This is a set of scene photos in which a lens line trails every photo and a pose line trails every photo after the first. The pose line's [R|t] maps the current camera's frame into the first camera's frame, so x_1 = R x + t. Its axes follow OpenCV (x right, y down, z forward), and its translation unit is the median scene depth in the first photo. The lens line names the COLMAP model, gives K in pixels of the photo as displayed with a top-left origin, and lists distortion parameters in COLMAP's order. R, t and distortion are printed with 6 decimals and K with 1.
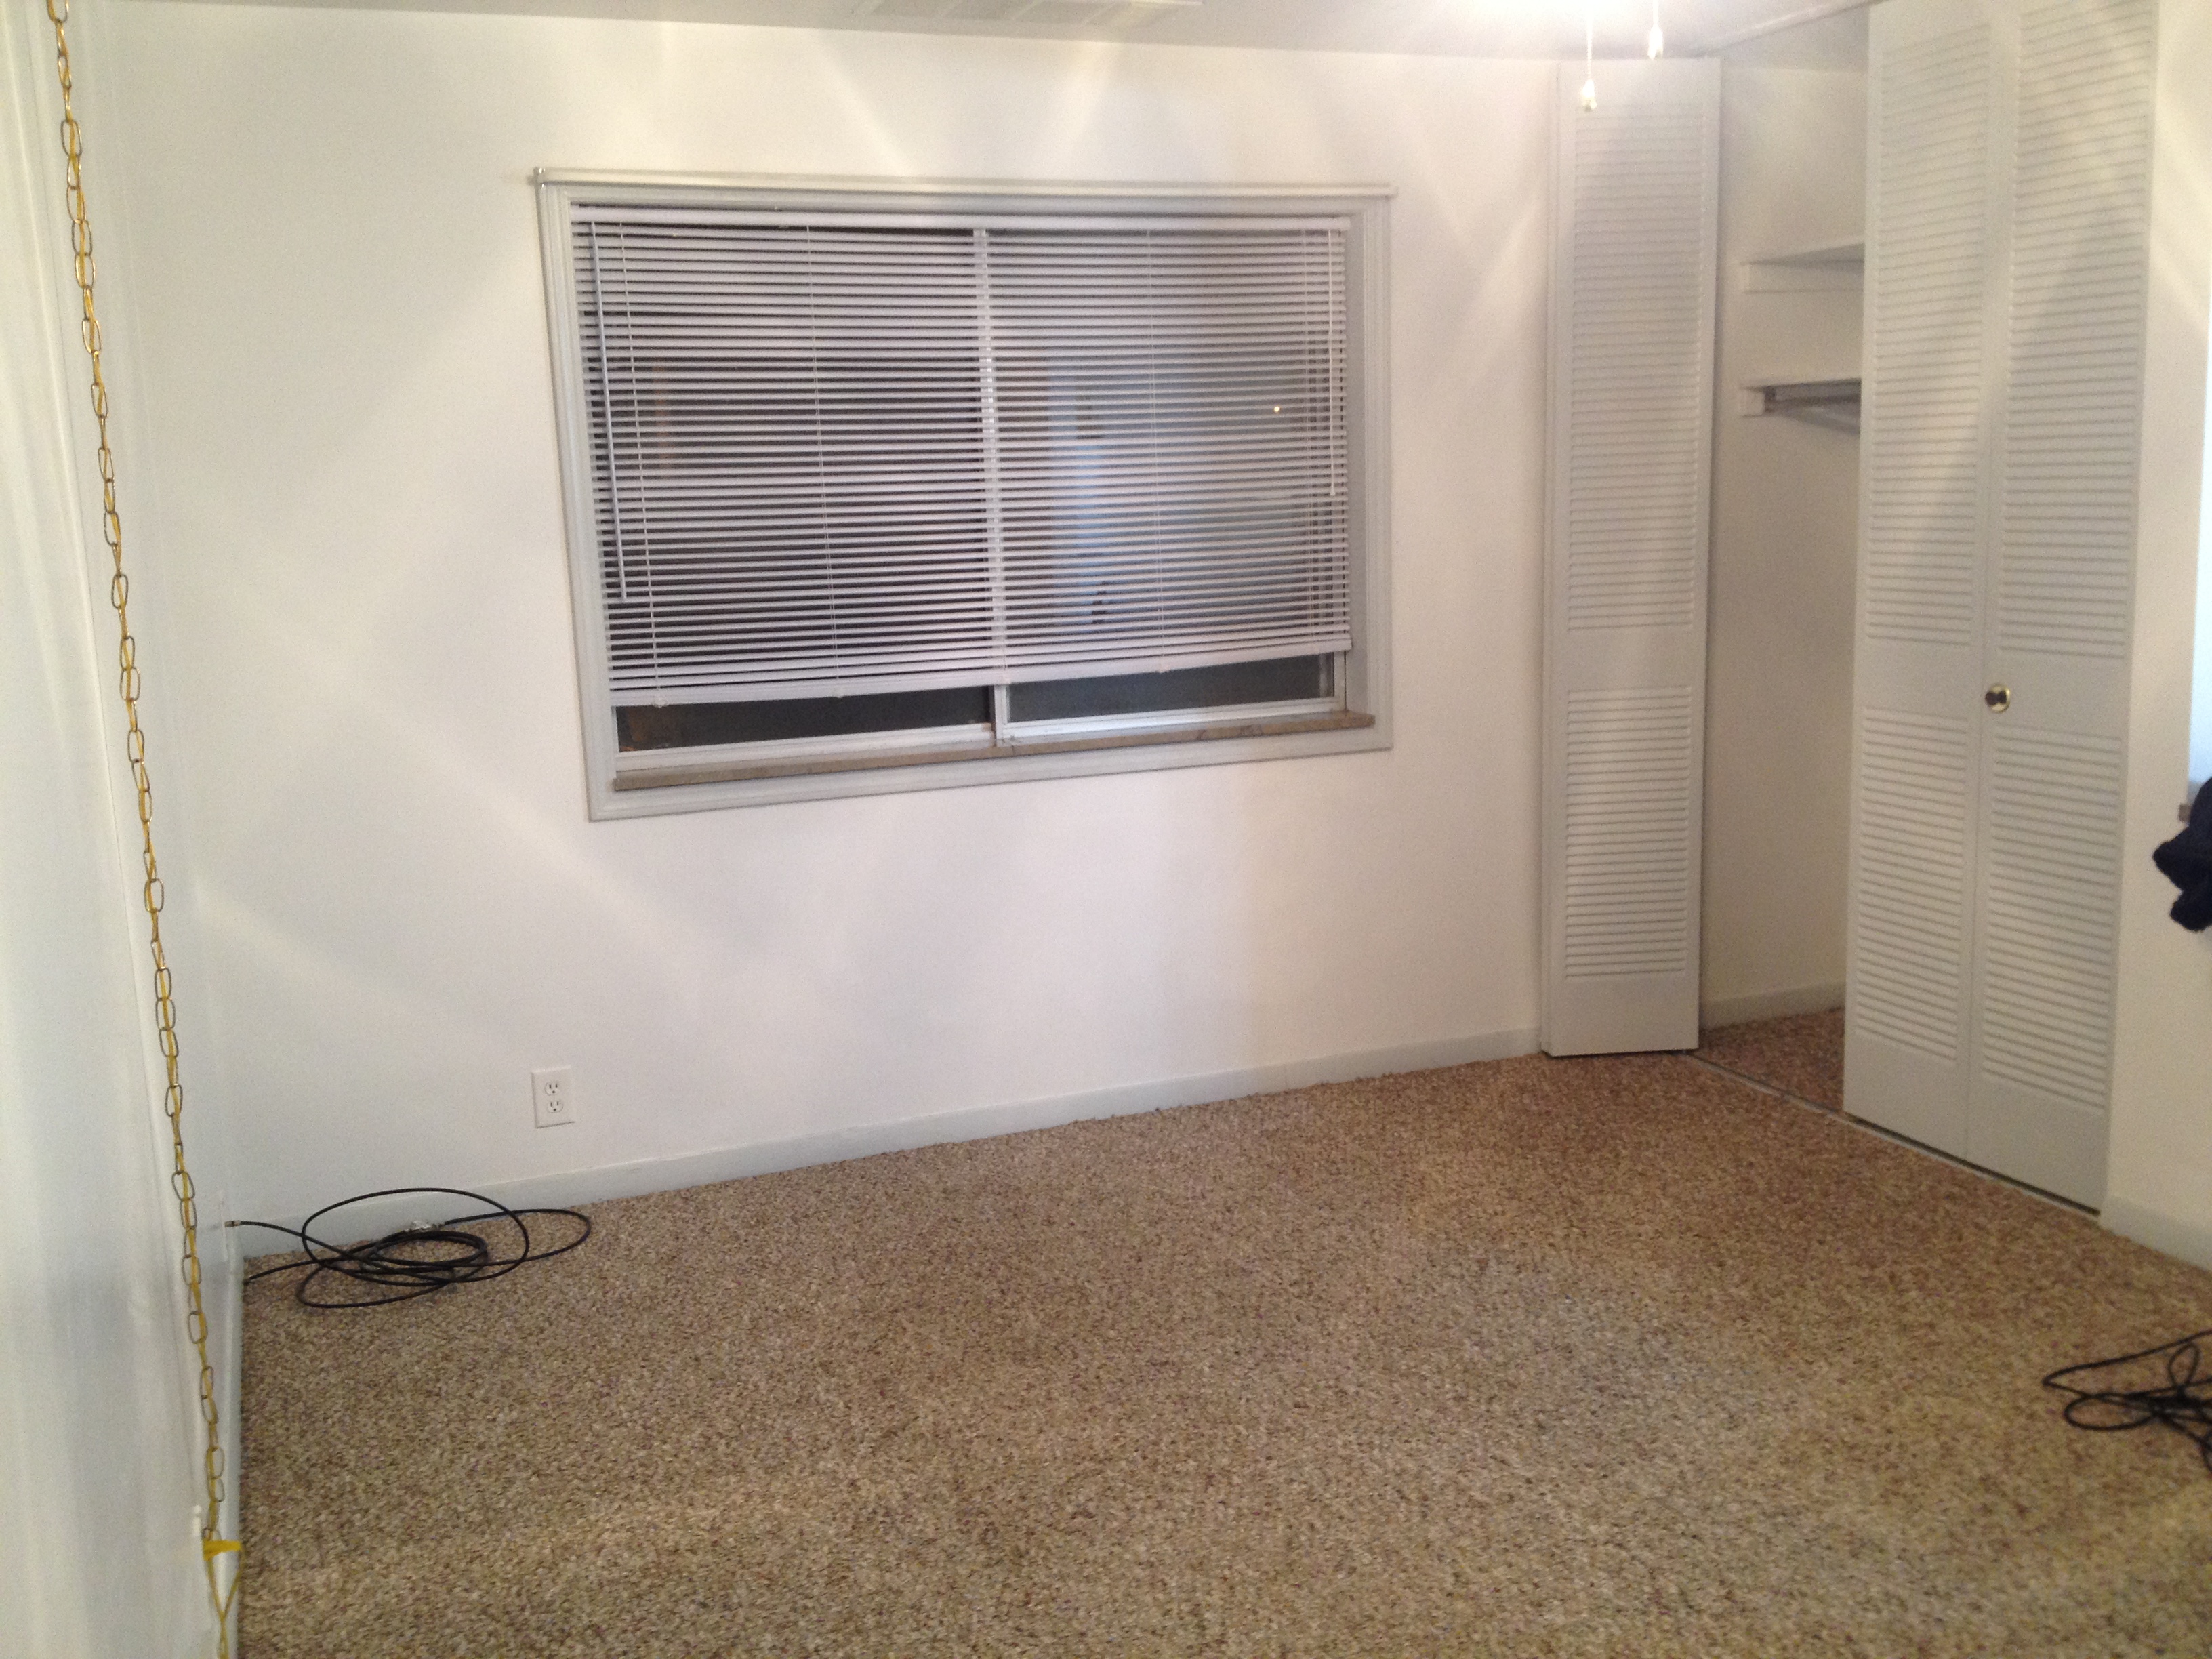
lens RADIAL K [[2081.5, 0, 1095.7], [0, 2081.5, 815.6], [0, 0, 1]] dist [0.149265, -0.296159]
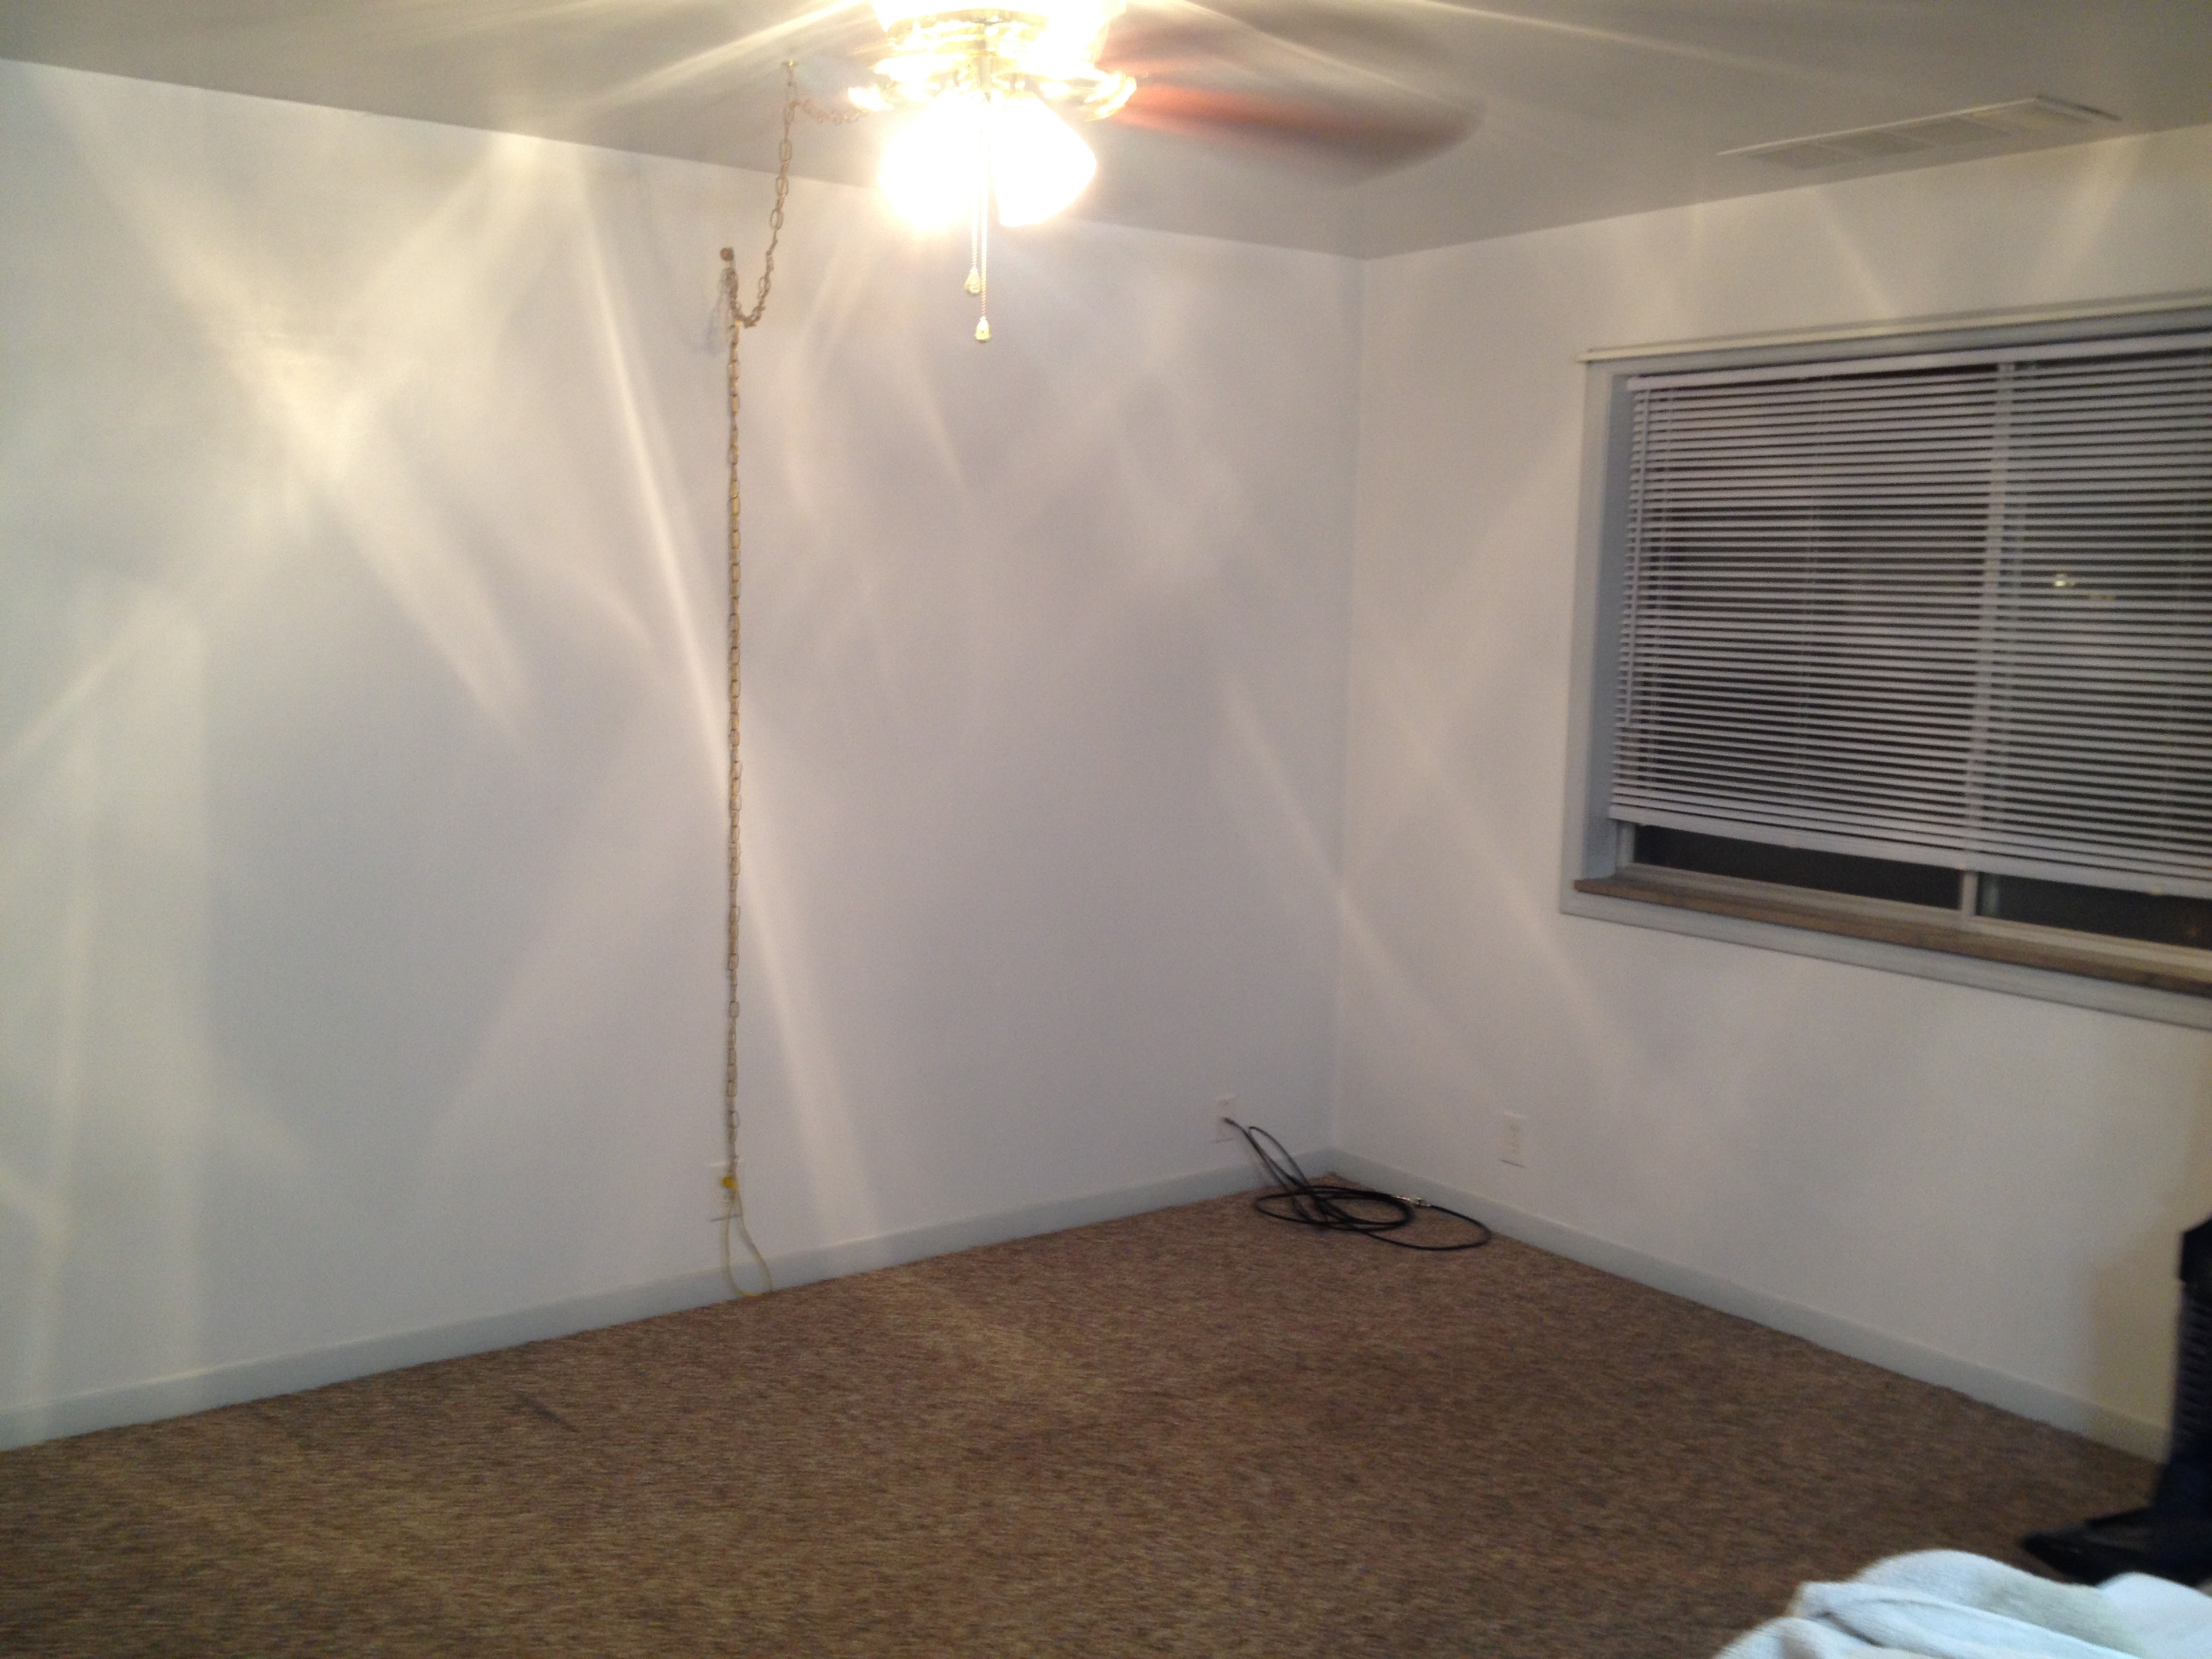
lens RADIAL K [[2081.5, 0, 1095.7], [0, 2081.5, 815.6], [0, 0, 1]] dist [0.149265, -0.296159]
pose [[0.254883, 0.149531, -0.955340, 0.728374], [-0.187075, 0.976931, 0.102999, -0.111439], [0.948703, 0.152468, 0.276977, 0.412856]]
